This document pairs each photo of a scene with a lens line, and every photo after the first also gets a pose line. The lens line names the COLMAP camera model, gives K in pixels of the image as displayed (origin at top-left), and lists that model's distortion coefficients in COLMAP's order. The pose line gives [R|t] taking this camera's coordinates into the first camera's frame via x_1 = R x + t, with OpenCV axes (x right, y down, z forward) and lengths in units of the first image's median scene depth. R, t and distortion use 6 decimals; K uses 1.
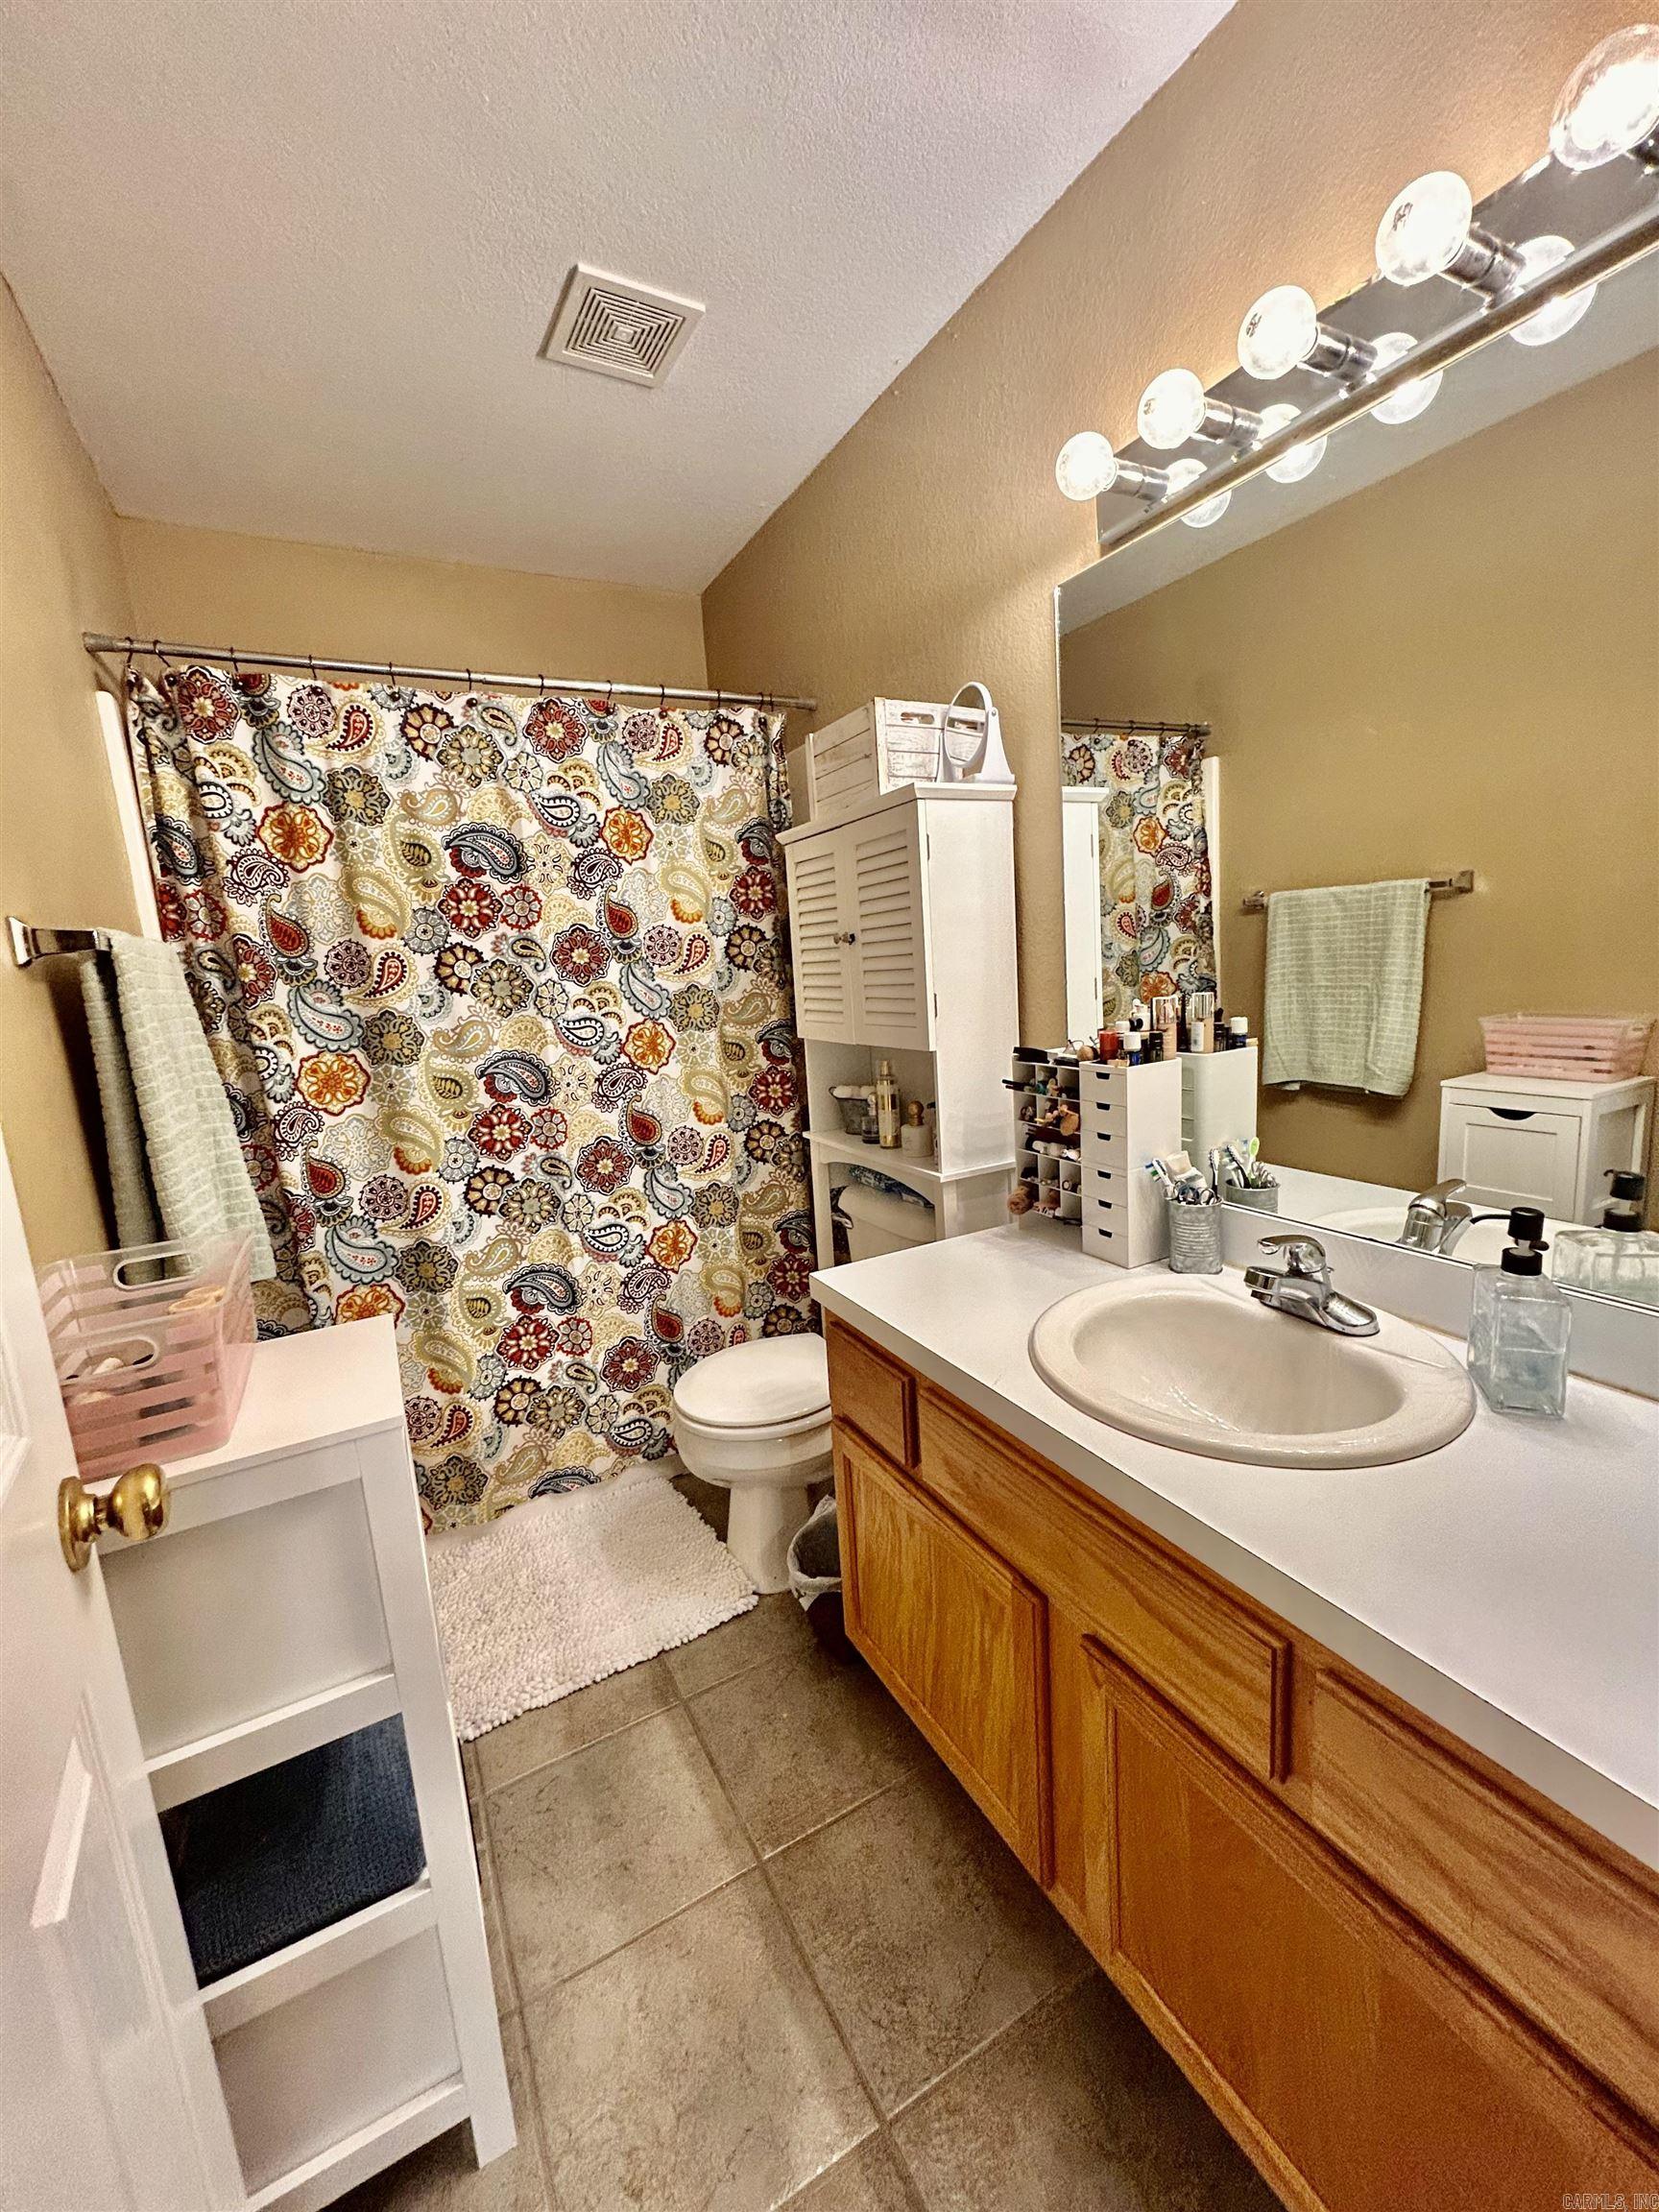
lens RADIAL K [[892.2, 0, 830.4], [0, 892.2, 1107.3], [0, 0, 1]] dist [0.001690, 0.000412]
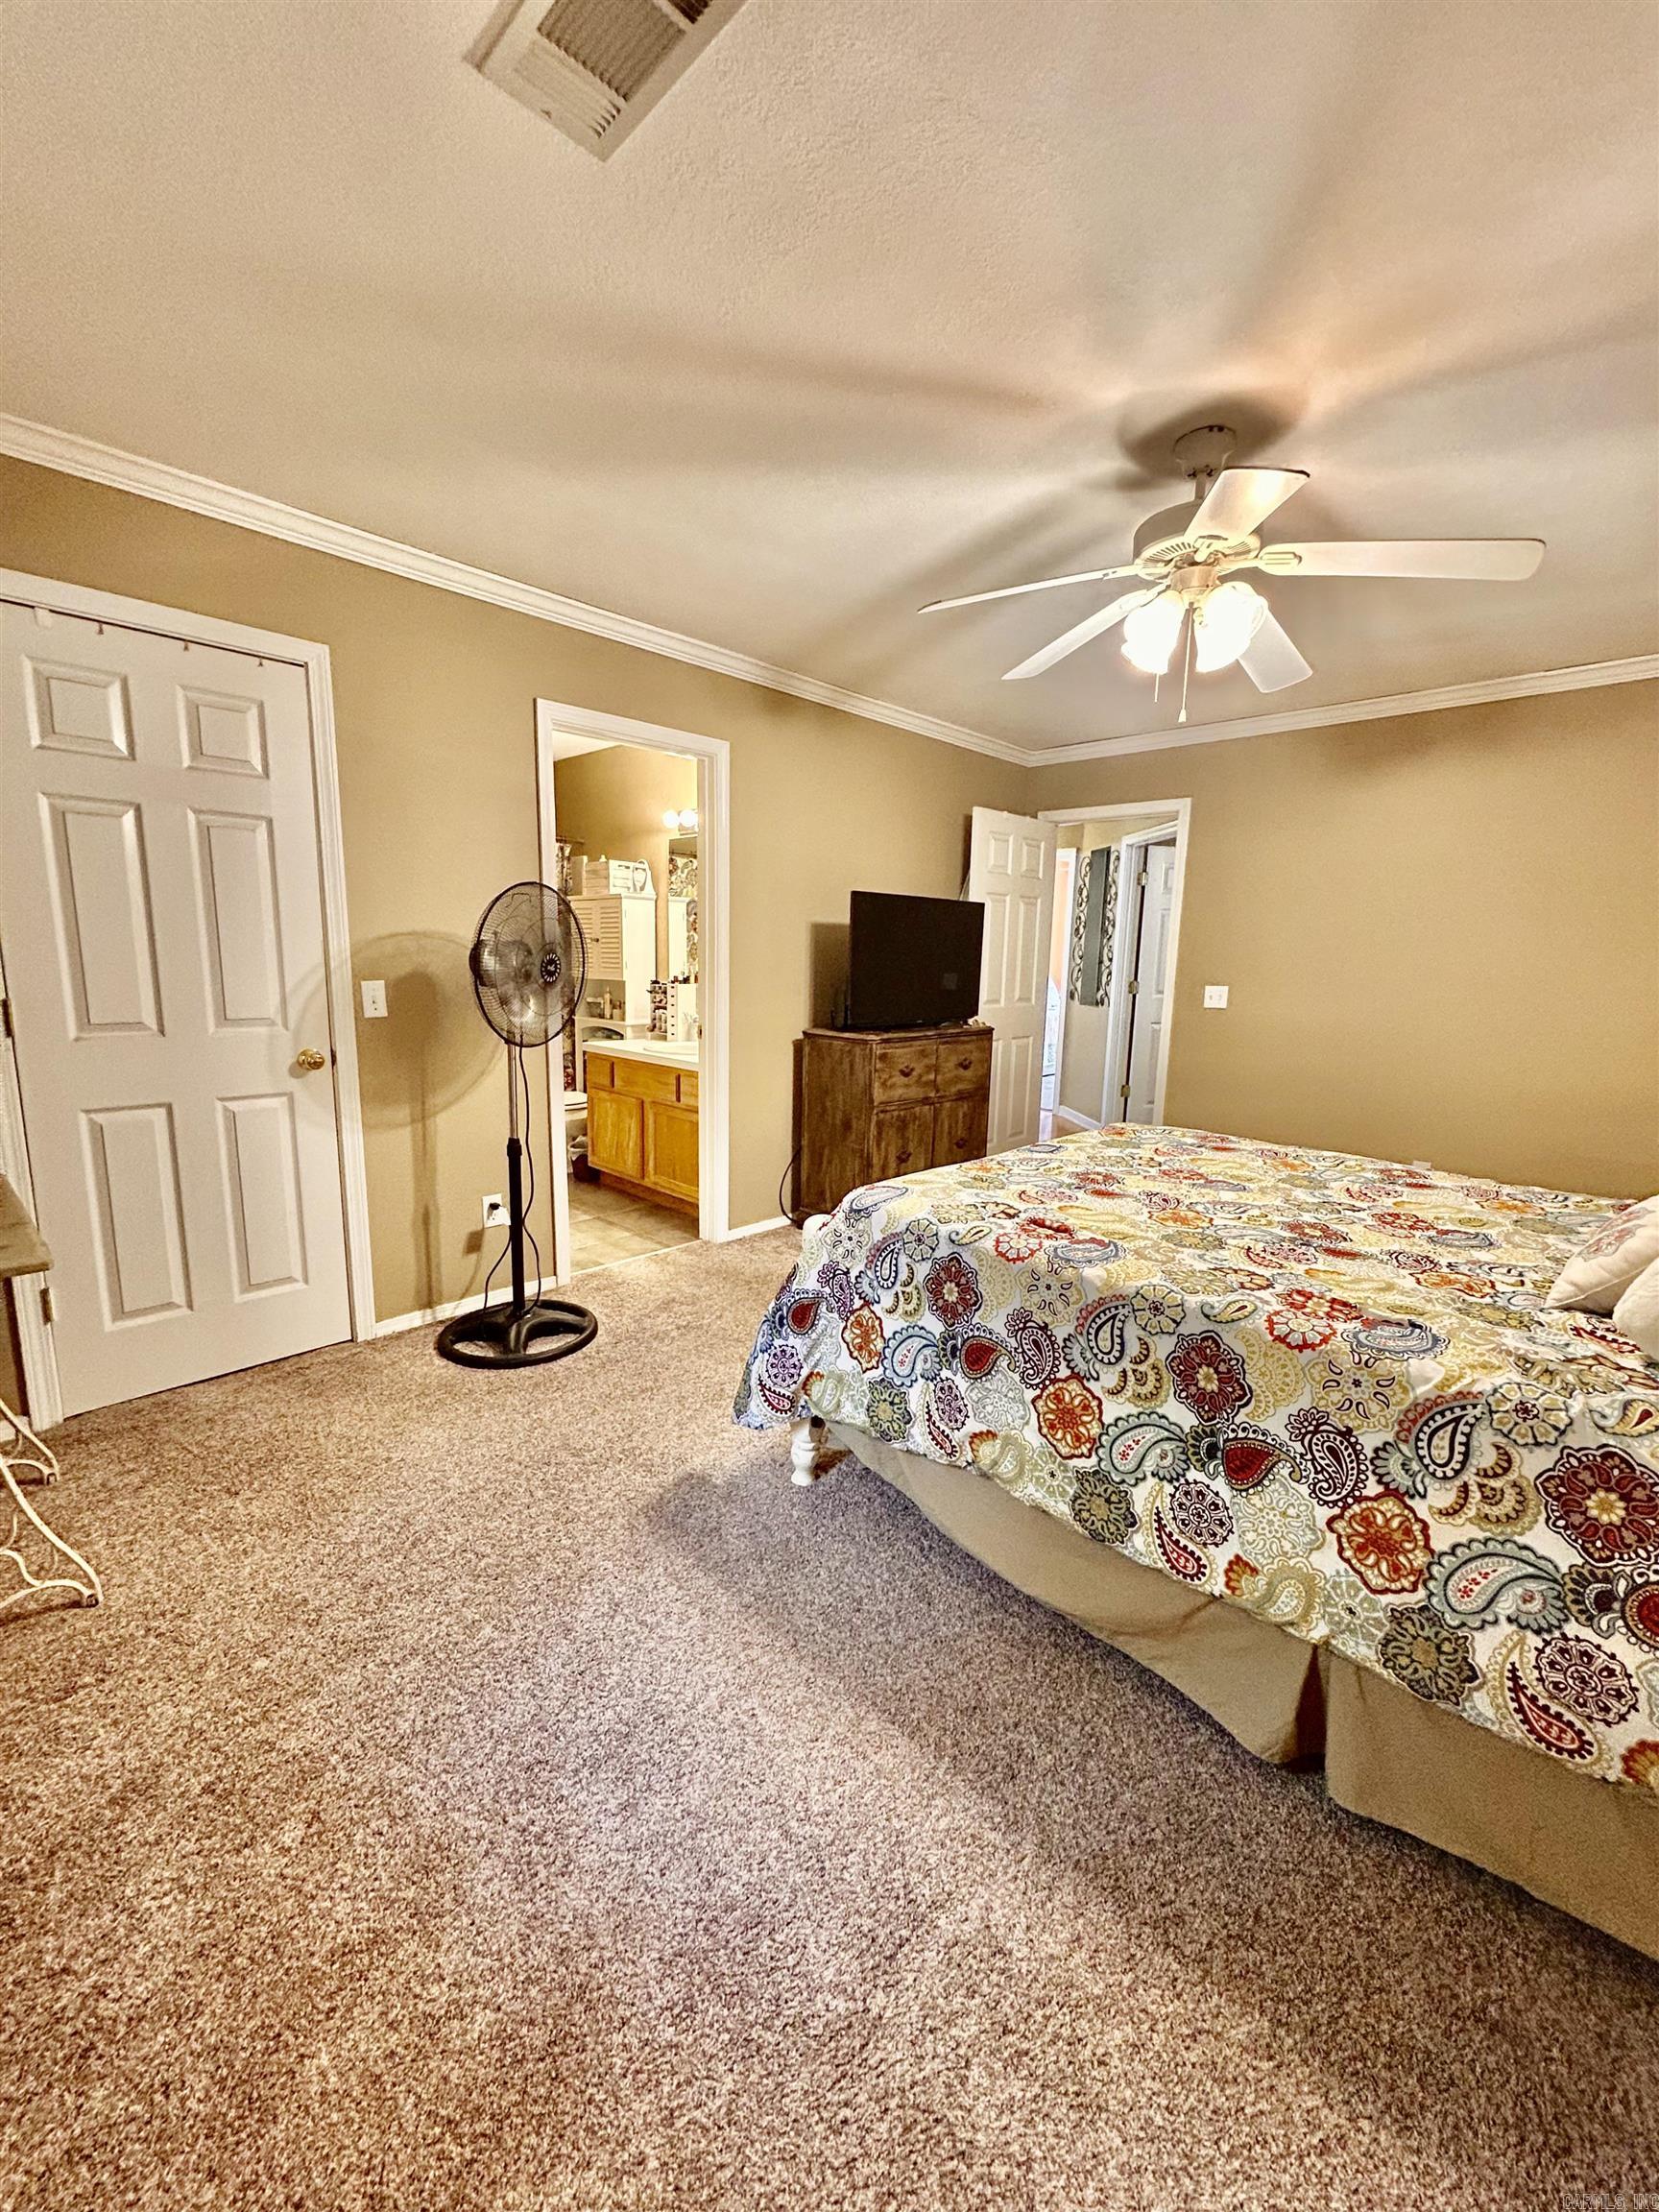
lens RADIAL K [[892.2, 0, 820.5], [0, 892.2, 1109.0], [0, 0, 1]] dist [0.001690, 0.000412]
pose [[0.952336, 0.039749, 0.302450, -0.147800], [-0.039353, 0.999198, -0.007407, 0.363501], [-0.302502, -0.004848, 0.953136, -2.052509]]
